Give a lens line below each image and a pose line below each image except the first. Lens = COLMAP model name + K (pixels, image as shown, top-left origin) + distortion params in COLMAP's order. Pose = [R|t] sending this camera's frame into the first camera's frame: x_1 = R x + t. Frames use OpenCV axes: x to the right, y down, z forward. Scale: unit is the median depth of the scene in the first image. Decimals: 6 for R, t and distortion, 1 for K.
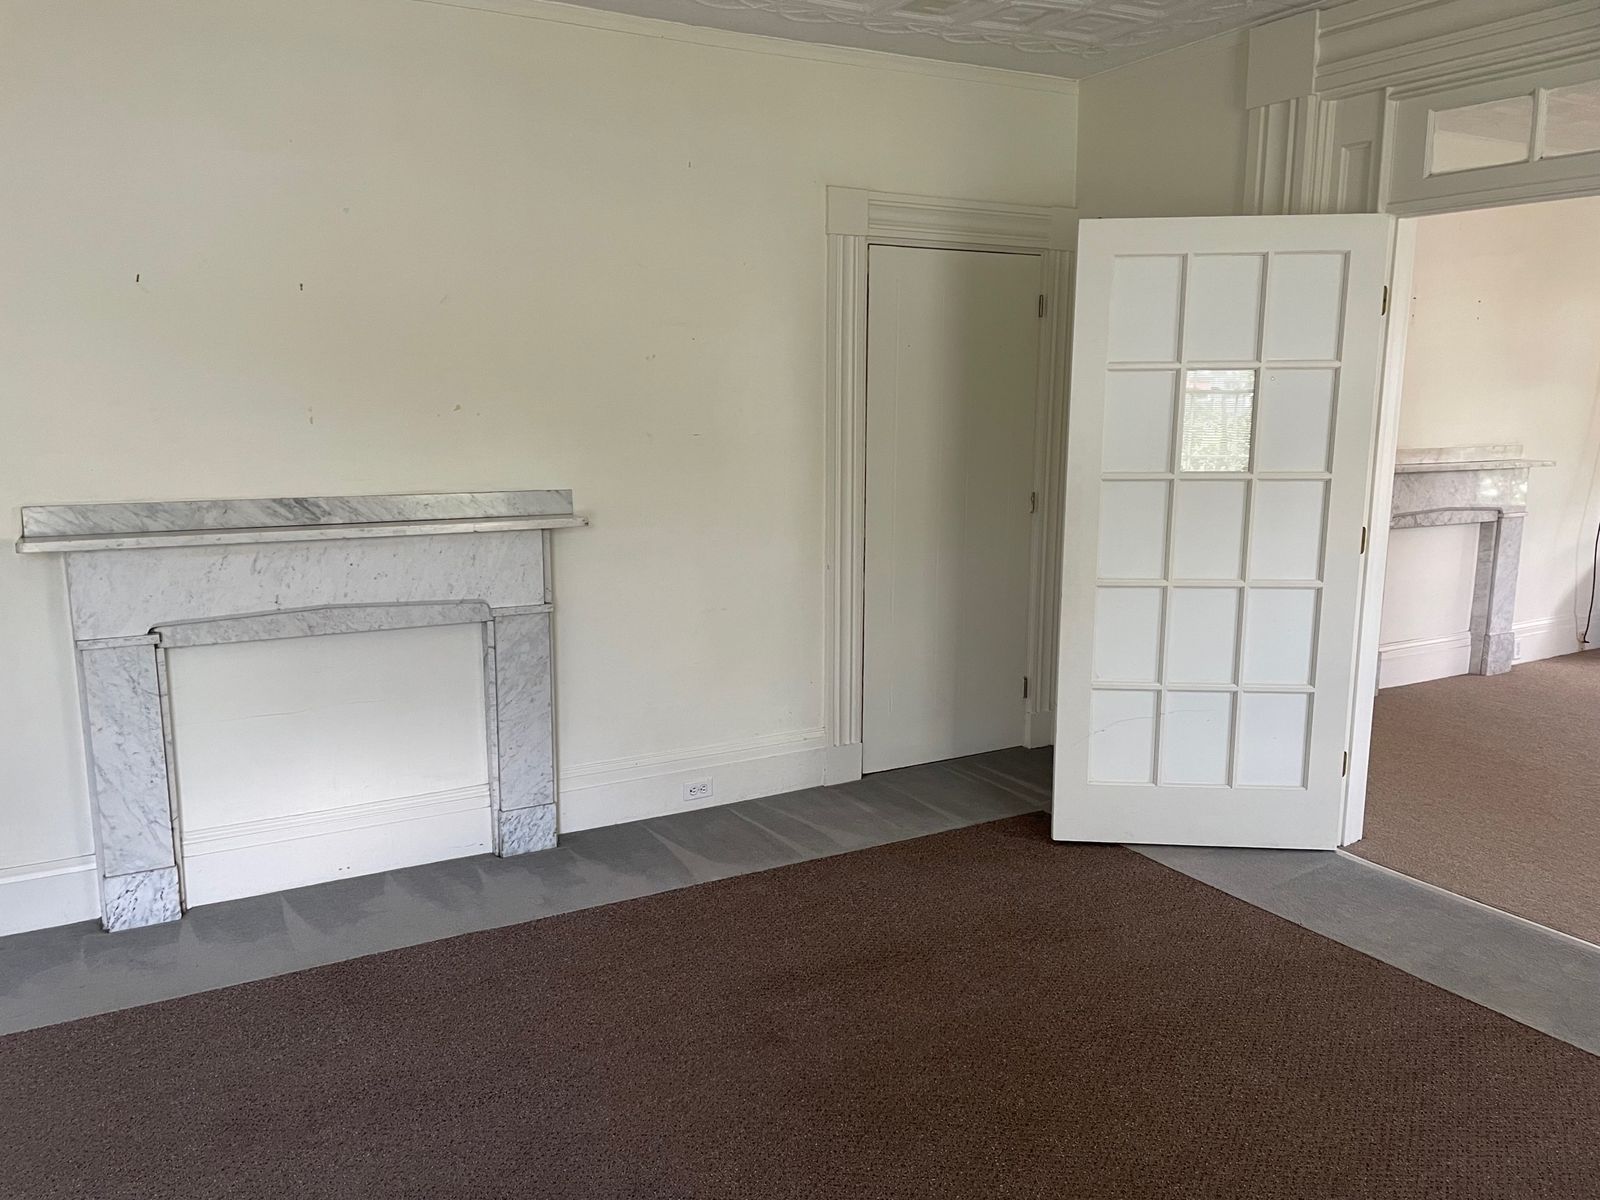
lens RADIAL K [[1219.4, 0, 777.5], [0, 1219.4, 601.7], [0, 0, 1]] dist [0.088508, -0.116906]
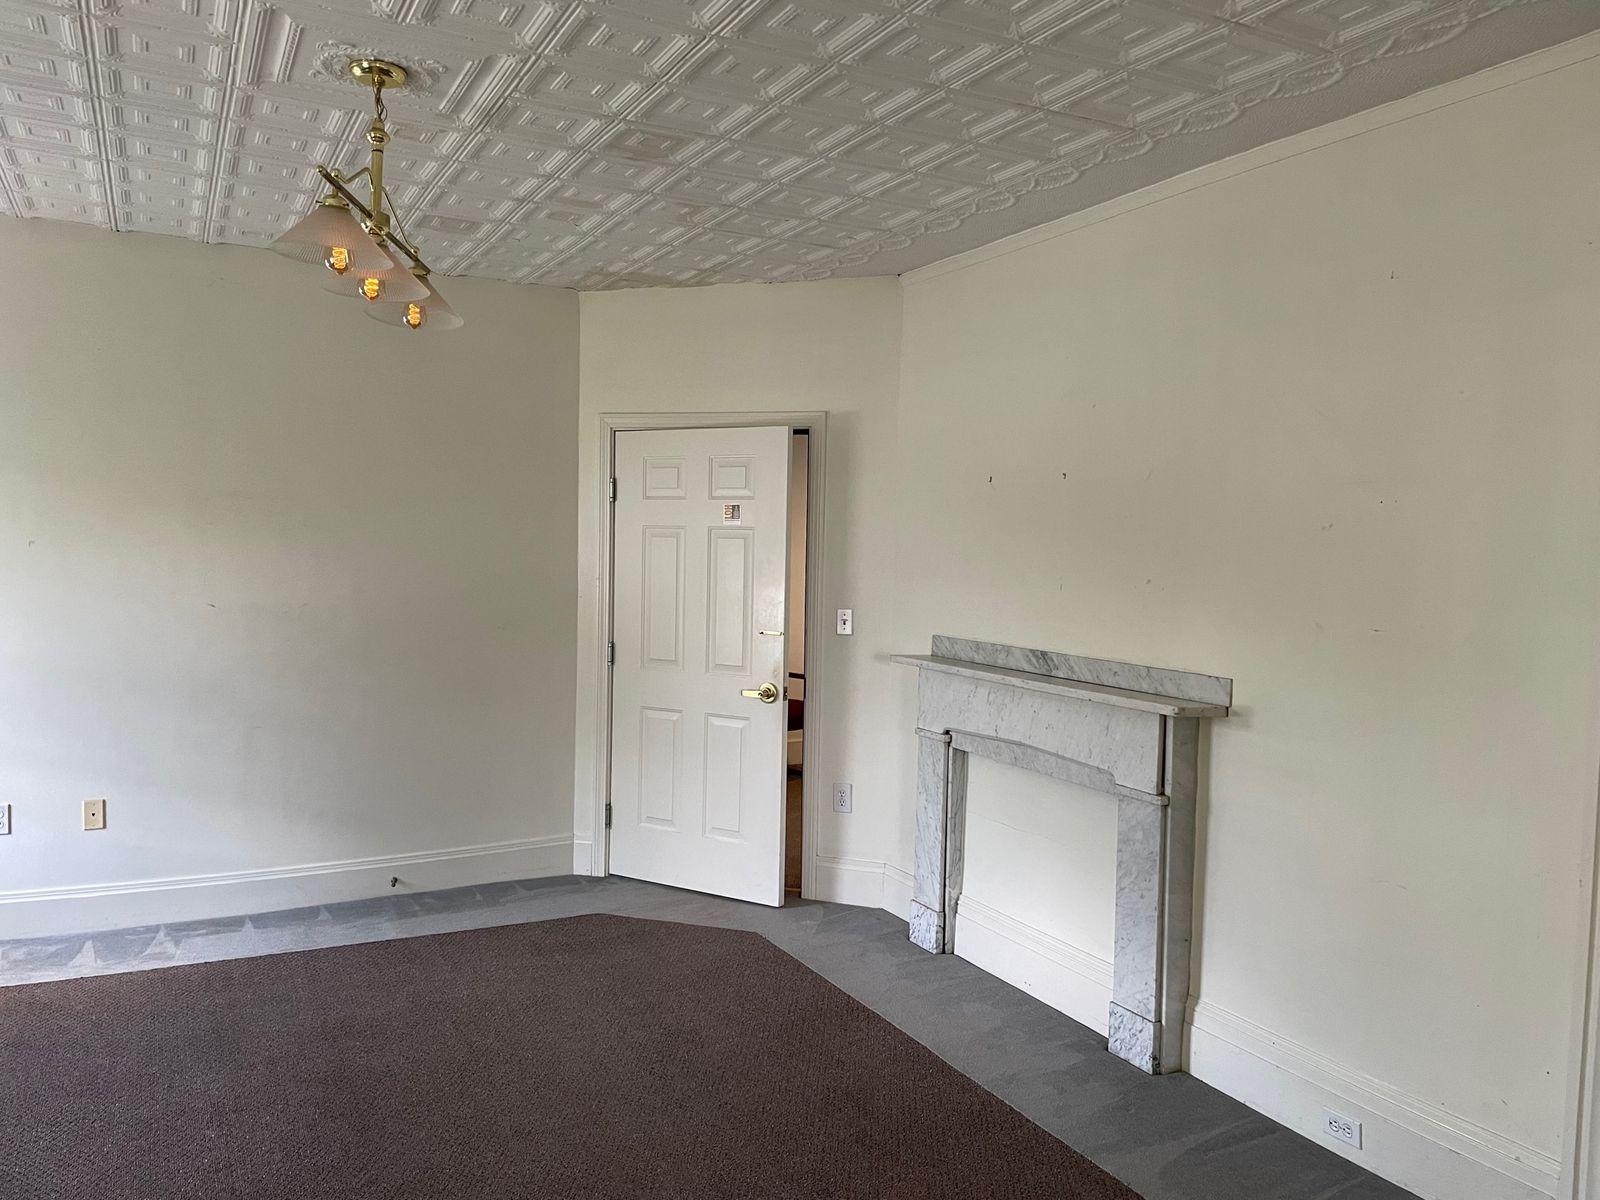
lens RADIAL K [[1203.6, 0, 791.6], [0, 1203.6, 604.0], [0, 0, 1]] dist [0.087086, -0.107538]
pose [[-0.025191, 0.049470, -0.998458, 0.772670], [-0.194535, 0.979439, 0.053436, -0.144094], [0.980572, 0.195582, -0.015049, 0.778710]]
